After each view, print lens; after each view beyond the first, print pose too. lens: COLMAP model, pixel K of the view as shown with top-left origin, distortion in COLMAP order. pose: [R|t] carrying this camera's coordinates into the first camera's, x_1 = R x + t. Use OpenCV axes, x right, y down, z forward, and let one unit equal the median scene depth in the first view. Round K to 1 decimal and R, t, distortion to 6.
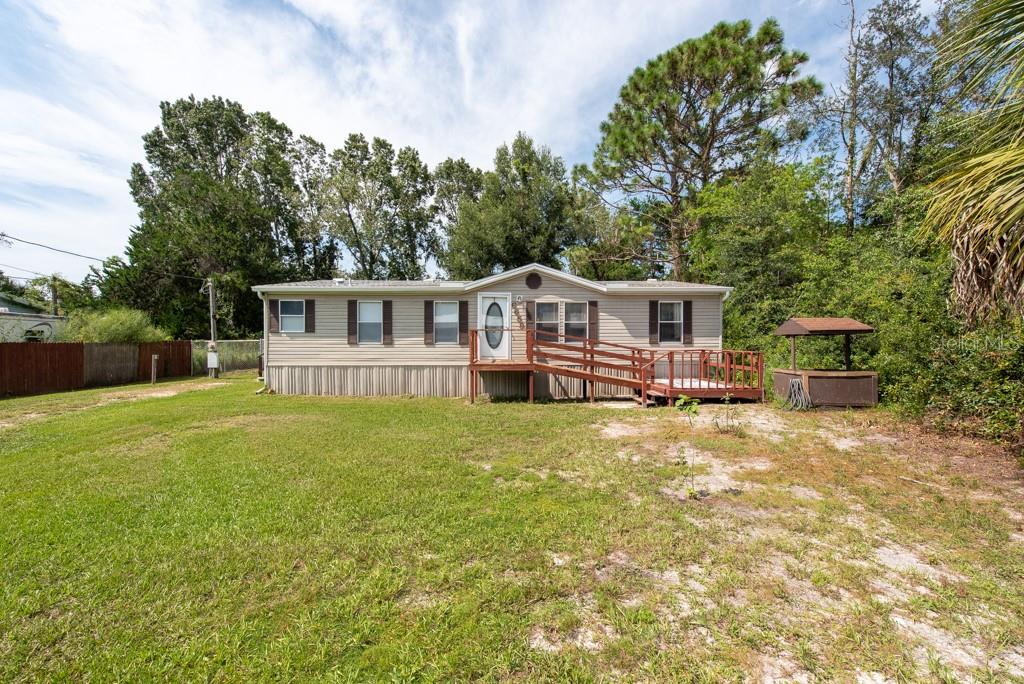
lens RADIAL K [[402.6, 0, 518.7], [0, 402.6, 343.9], [0, 0, 1]] dist [0.002189, 0.000357]
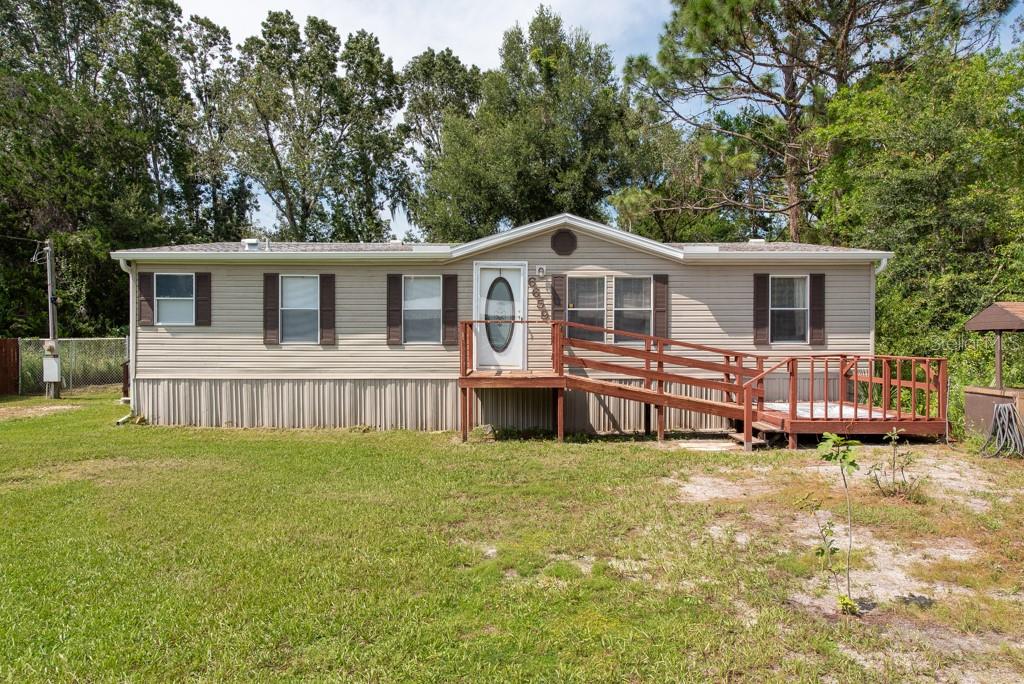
lens RADIAL K [[638.3, 0, 522.8], [0, 638.3, 342.0], [0, 0, 1]] dist [0.004493, -0.003212]
pose [[0.999764, 0.001342, -0.021674, -0.003250], [-0.001436, 0.999990, -0.004318, 0.000249], [0.021668, 0.004348, 0.999756, 0.018465]]
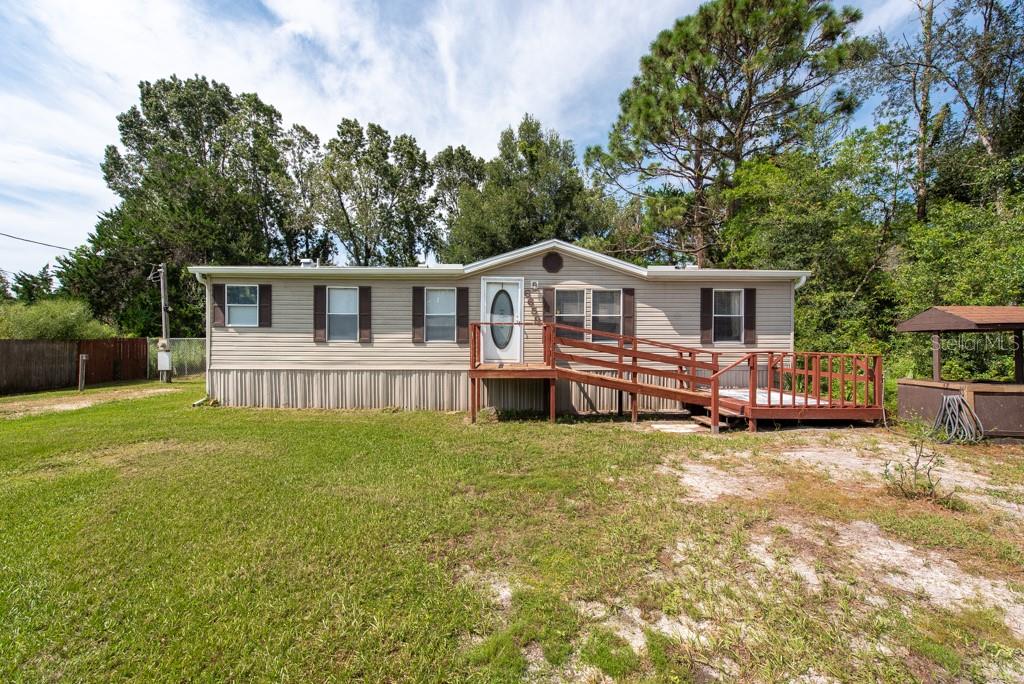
lens RADIAL K [[395.3, 0, 512.6], [0, 395.3, 343.1], [0, 0, 1]] dist [-0.001162, -0.000403]
pose [[0.999855, 0.004429, -0.016421, -0.019623], [-0.004499, 0.999981, -0.004231, 0.002753], [0.016402, 0.004304, 0.999856, 0.169967]]
